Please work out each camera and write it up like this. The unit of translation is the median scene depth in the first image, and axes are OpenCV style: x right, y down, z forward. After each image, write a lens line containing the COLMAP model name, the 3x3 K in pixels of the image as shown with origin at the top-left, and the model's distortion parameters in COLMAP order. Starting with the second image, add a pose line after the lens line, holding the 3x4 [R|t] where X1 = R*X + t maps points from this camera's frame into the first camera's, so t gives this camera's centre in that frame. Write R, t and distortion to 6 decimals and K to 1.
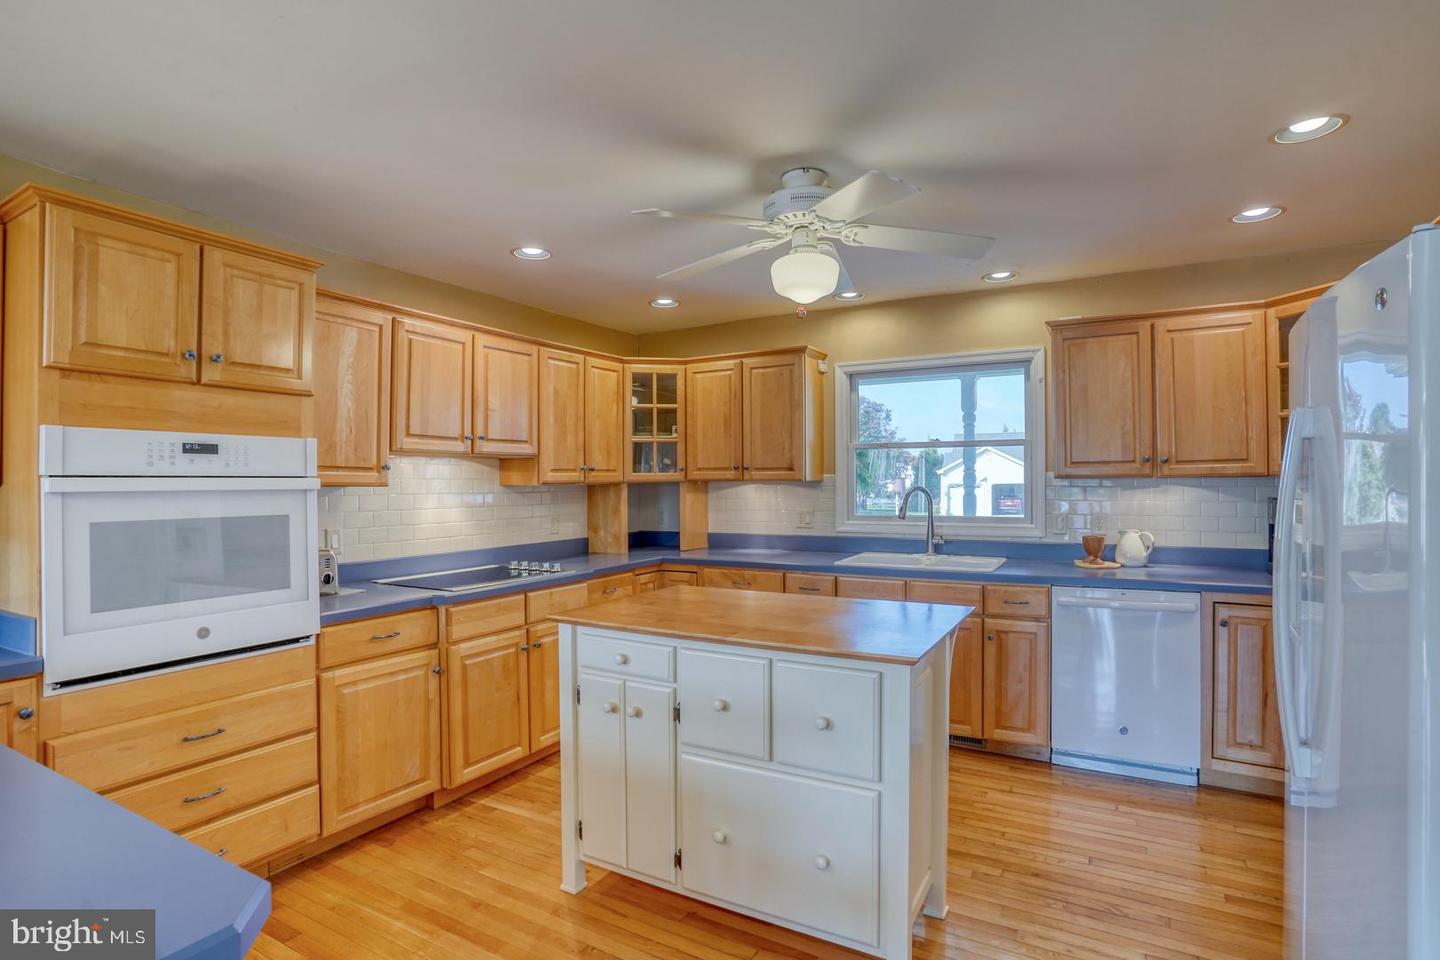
lens RADIAL K [[720.2, 0, 716.3], [0, 720.2, 482.4], [0, 0, 1]] dist [-0.045405, 0.000434]
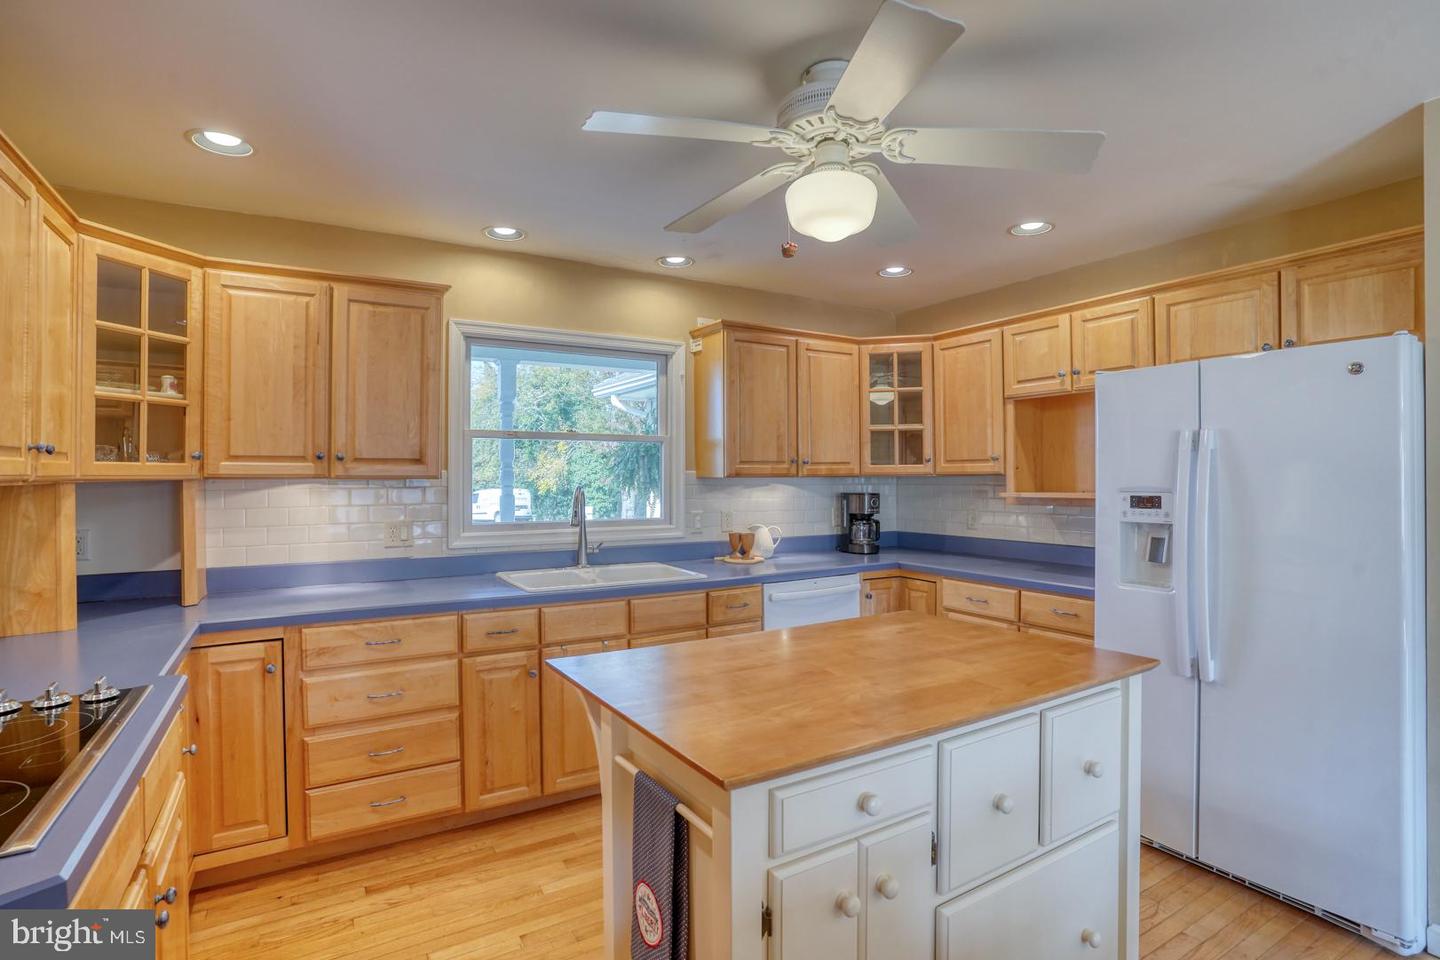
lens RADIAL K [[712.1, 0, 714.7], [0, 712.1, 473.0], [0, 0, 1]] dist [-0.080574, 0.041558]
pose [[0.490812, 0.011181, 0.871194, -0.329908], [0.000601, 0.999913, -0.013172, 0.001443], [-0.871265, 0.006989, 0.490762, 0.425995]]
